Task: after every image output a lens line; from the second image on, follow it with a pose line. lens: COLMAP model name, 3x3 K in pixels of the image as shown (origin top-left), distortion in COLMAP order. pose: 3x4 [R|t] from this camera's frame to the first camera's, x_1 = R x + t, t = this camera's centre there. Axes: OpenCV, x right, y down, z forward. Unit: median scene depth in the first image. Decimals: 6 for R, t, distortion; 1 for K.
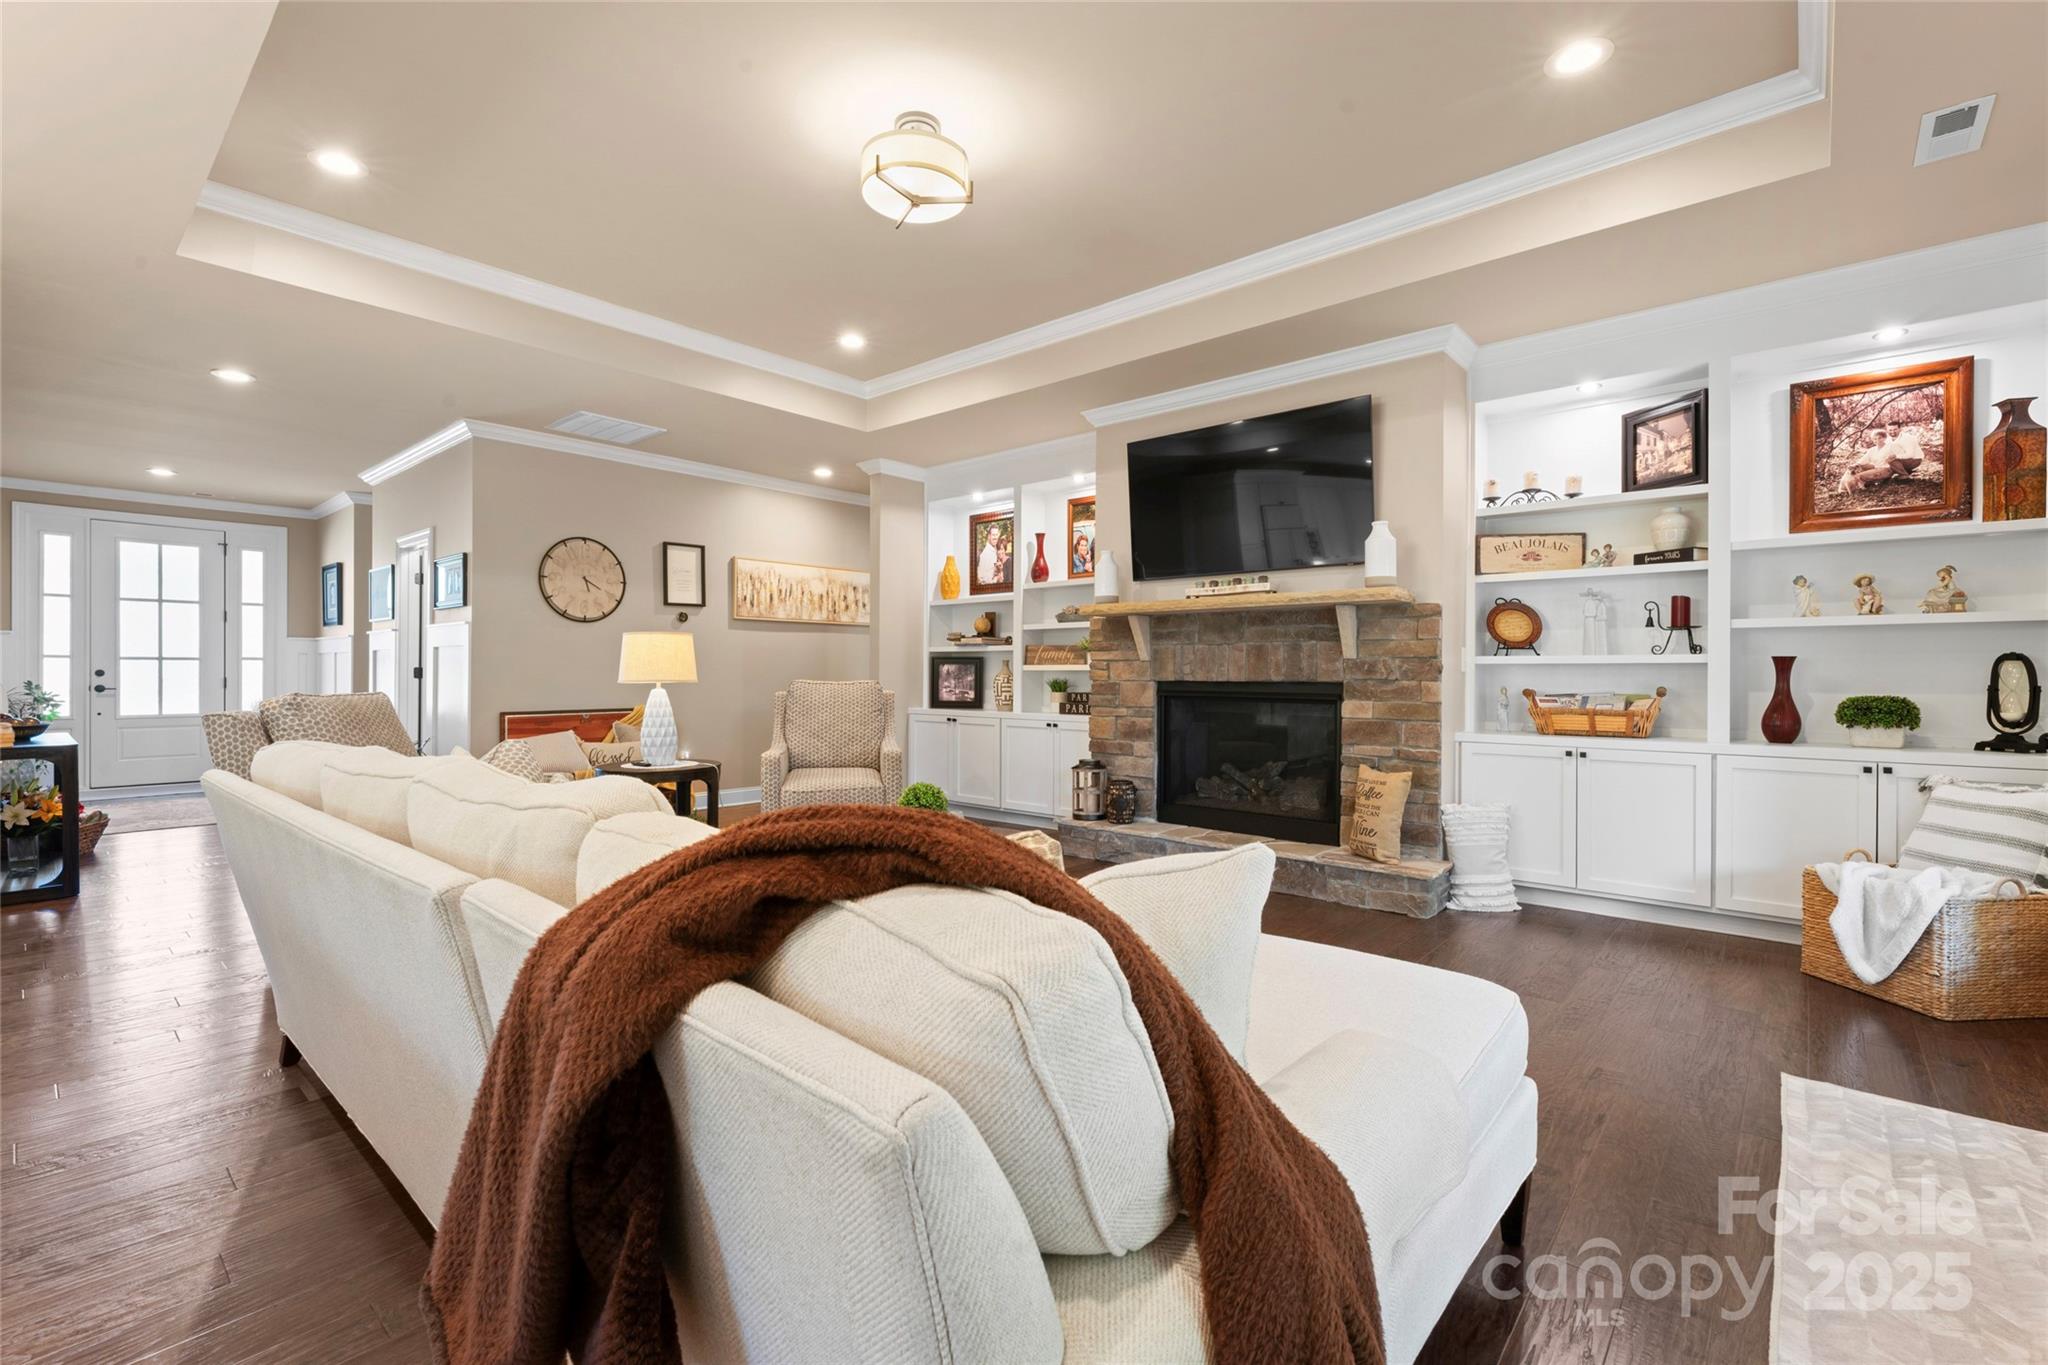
lens RADIAL K [[892.9, 0, 1025.0], [0, 892.9, 677.1], [0, 0, 1]] dist [0.004089, 0.000228]
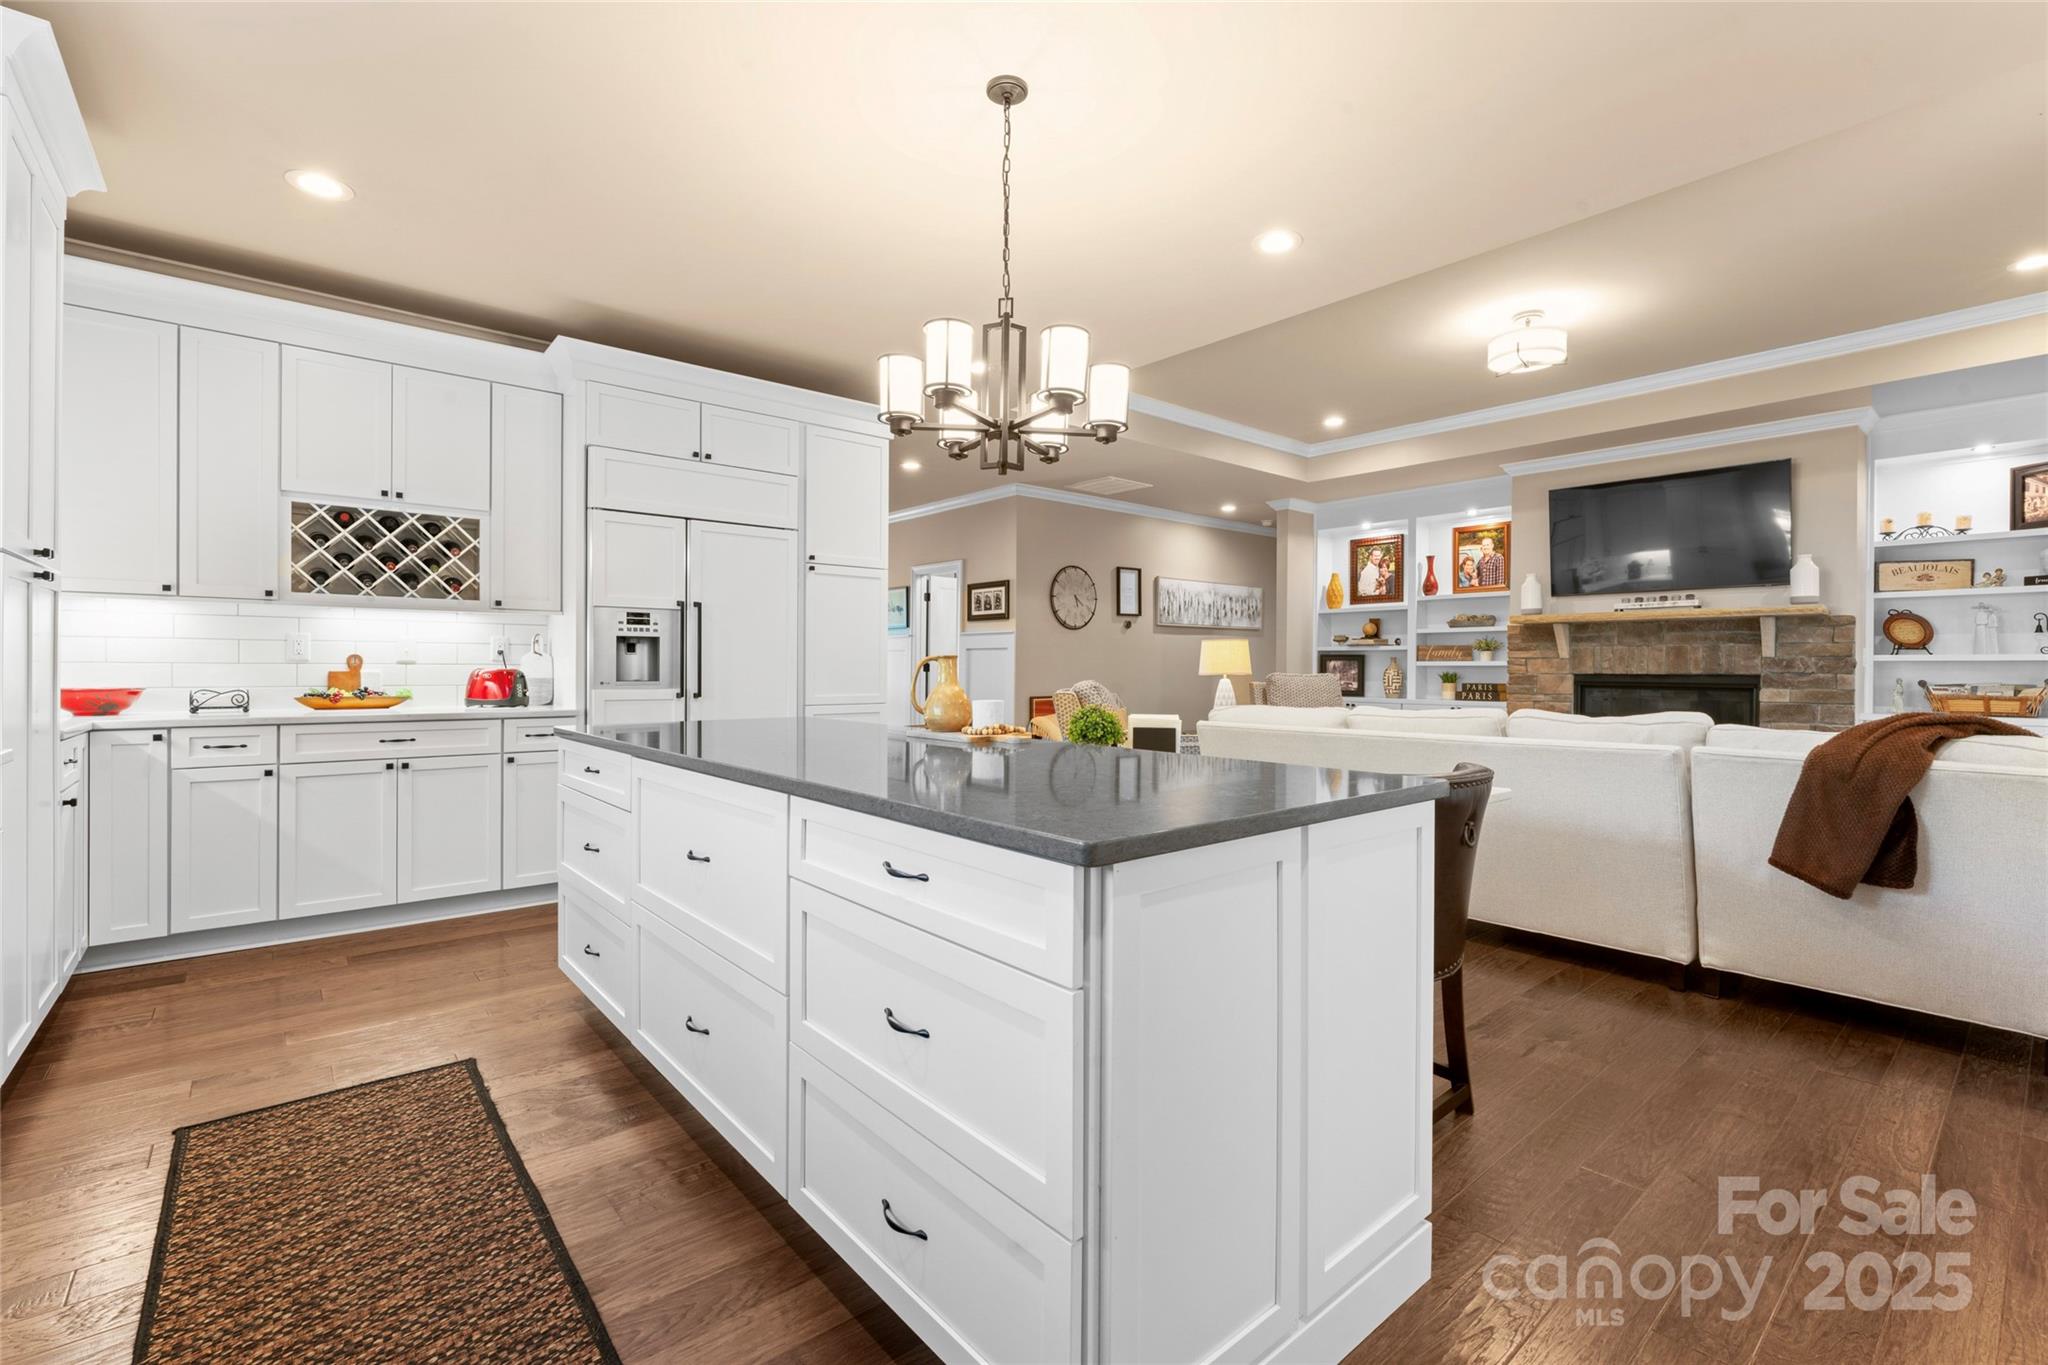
lens RADIAL K [[892.9, 0, 1031.9], [0, 892.9, 675.8], [0, 0, 1]] dist [0.004089, 0.000228]
pose [[0.990057, 0.001146, -0.140665, -0.484826], [-0.000419, 0.999986, 0.005199, 0.000542], [0.140669, -0.005089, 0.990044, -0.427080]]
